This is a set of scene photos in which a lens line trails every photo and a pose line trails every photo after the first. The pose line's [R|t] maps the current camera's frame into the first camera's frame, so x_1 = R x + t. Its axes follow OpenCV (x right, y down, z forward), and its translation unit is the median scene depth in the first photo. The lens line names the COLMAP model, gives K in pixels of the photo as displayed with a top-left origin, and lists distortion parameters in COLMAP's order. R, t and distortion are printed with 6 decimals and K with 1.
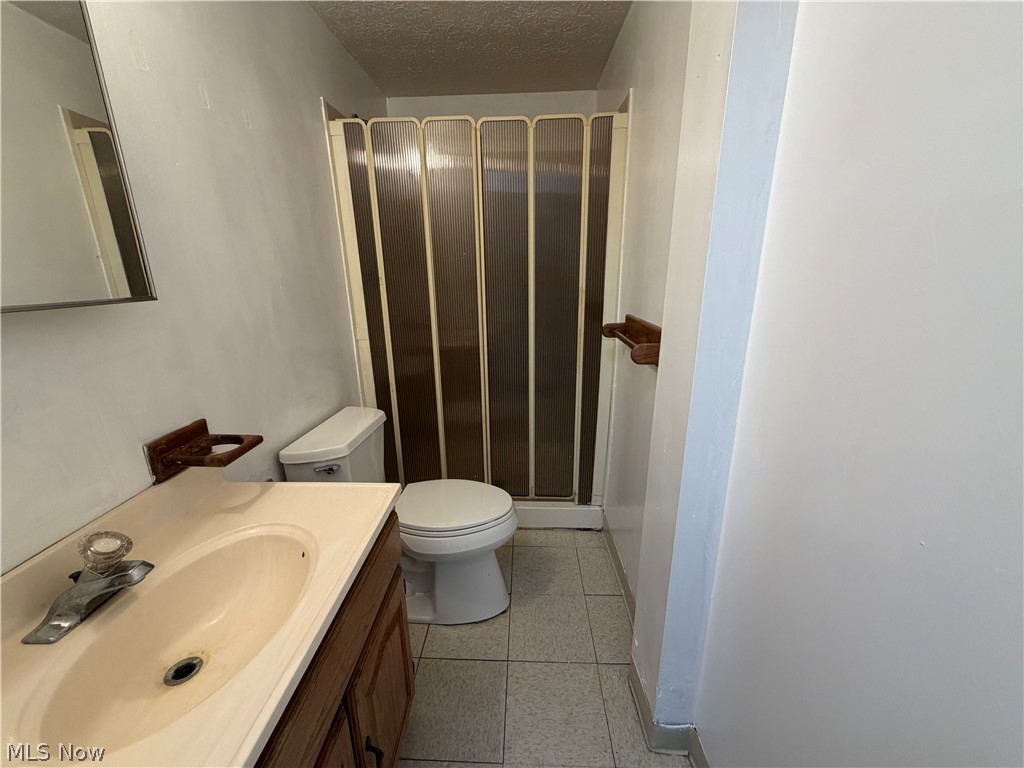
lens RADIAL K [[409.4, 0, 507.4], [0, 409.4, 384.7], [0, 0, 1]] dist [-0.000248, -0.000124]
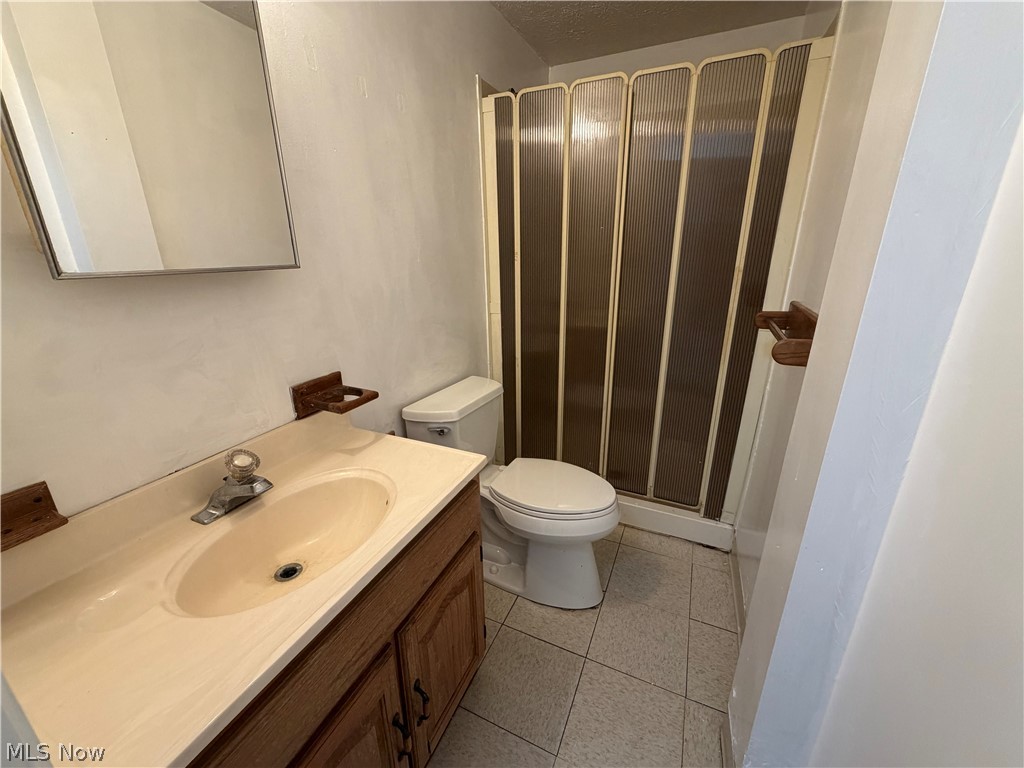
lens RADIAL K [[409.4, 0, 507.4], [0, 409.4, 384.7], [0, 0, 1]] dist [-0.000248, -0.000124]
pose [[0.923826, 0.122890, -0.362551, 0.101292], [-0.104717, 0.992075, 0.069442, -0.008451], [0.368211, -0.026187, 0.929373, 0.056845]]
